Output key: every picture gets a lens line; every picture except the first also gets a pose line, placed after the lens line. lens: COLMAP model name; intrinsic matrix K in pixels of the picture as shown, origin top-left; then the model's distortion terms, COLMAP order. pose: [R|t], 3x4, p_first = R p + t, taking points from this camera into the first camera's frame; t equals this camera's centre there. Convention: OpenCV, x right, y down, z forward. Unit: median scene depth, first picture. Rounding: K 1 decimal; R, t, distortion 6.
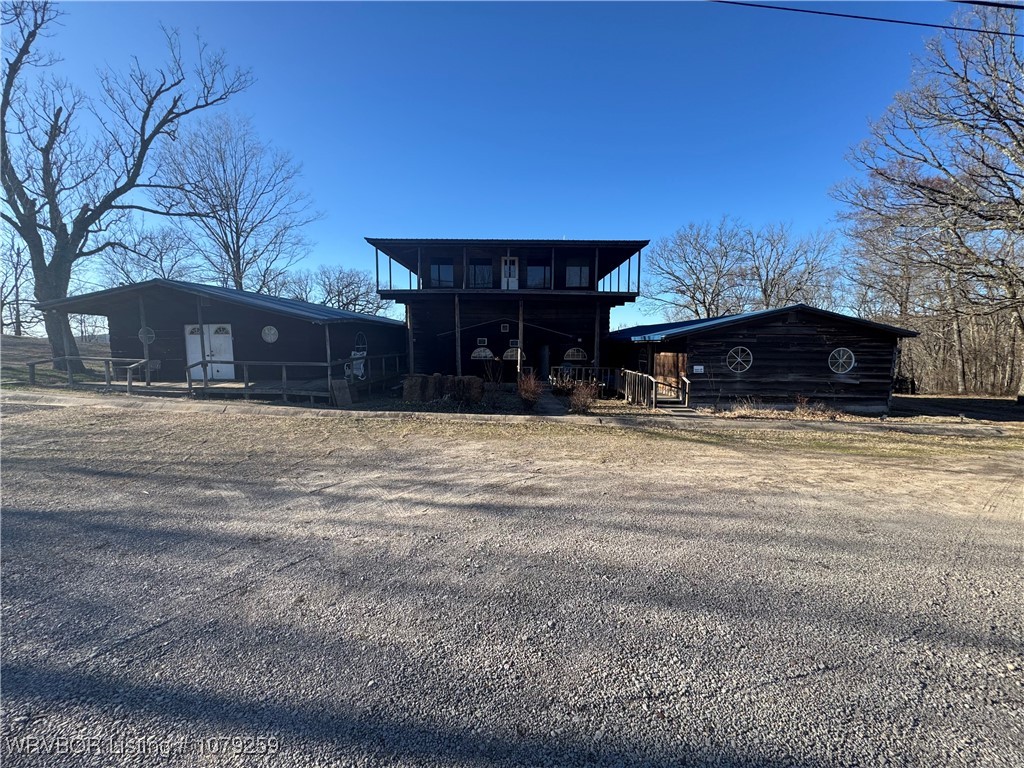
lens RADIAL K [[406.7, 0, 511.0], [0, 406.7, 380.2], [0, 0, 1]] dist [-0.000343, -0.000205]
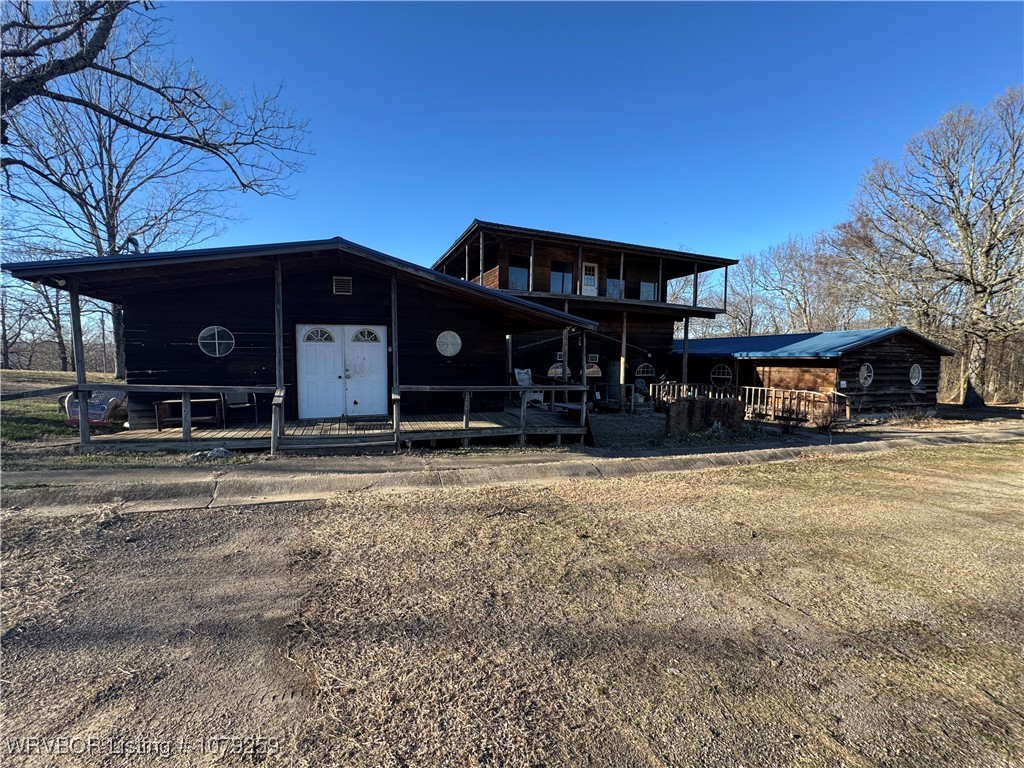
lens RADIAL K [[406.7, 0, 511.0], [0, 406.7, 380.2], [0, 0, 1]] dist [-0.000343, -0.000205]
pose [[0.919455, -0.015546, 0.392888, -0.750723], [0.029300, 0.999149, -0.029034, -0.031670], [-0.392102, 0.038207, 0.919128, 0.356866]]
